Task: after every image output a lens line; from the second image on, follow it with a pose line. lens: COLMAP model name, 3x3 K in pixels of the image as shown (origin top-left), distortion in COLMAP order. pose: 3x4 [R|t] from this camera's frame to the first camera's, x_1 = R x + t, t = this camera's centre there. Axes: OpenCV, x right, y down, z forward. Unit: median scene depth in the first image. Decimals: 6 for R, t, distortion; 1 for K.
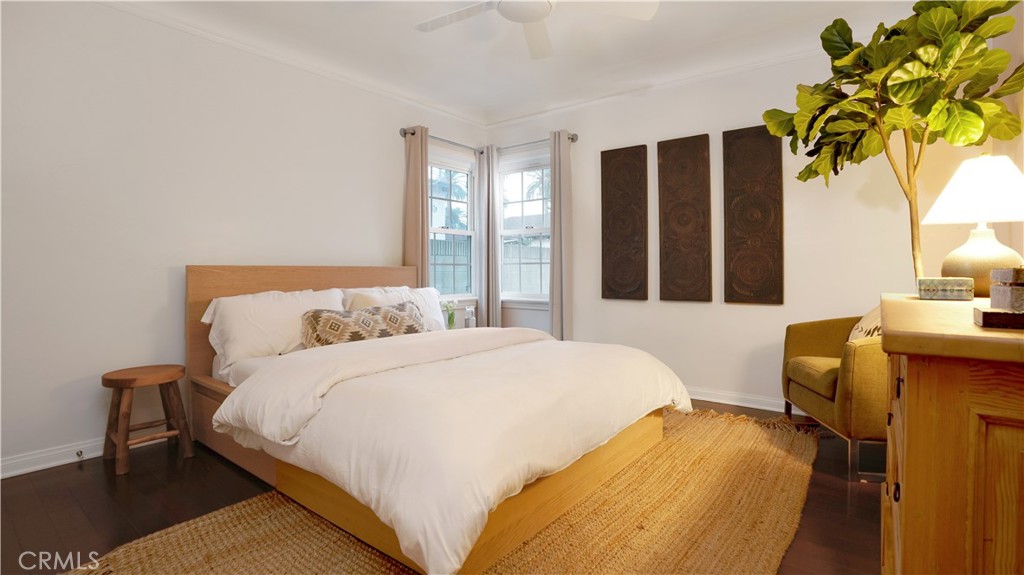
lens RADIAL K [[481.7, 0, 510.0], [0, 481.7, 286.8], [0, 0, 1]] dist [-0.058544, 0.022787]
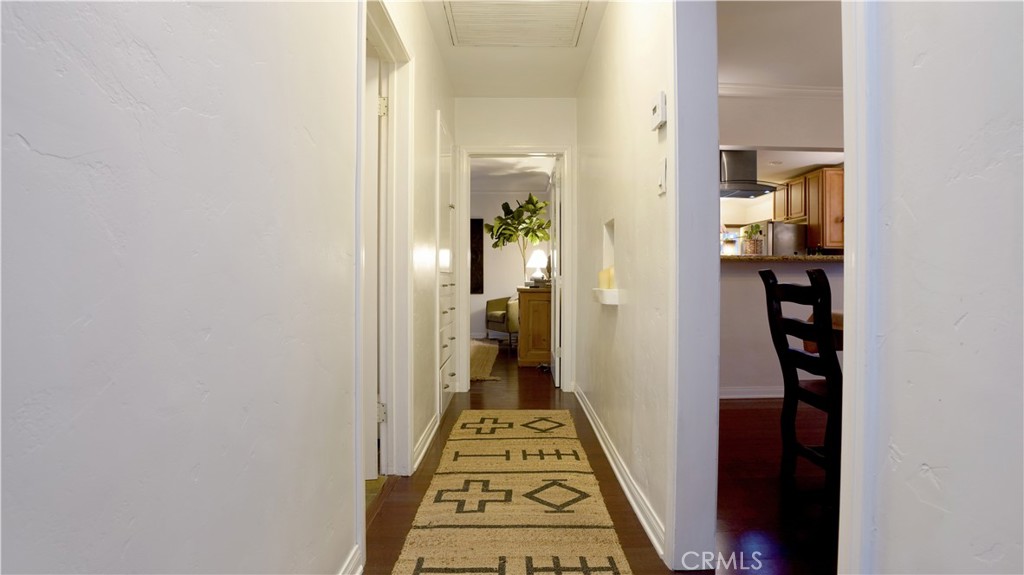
lens RADIAL K [[481.7, 0, 510.0], [0, 481.7, 286.8], [0, 0, 1]] dist [-0.058544, 0.022787]
pose [[0.787757, 0.002522, 0.615981, -1.180928], [0.005234, 0.999928, -0.010787, 0.044692], [-0.615964, 0.011722, 0.787687, -1.453575]]
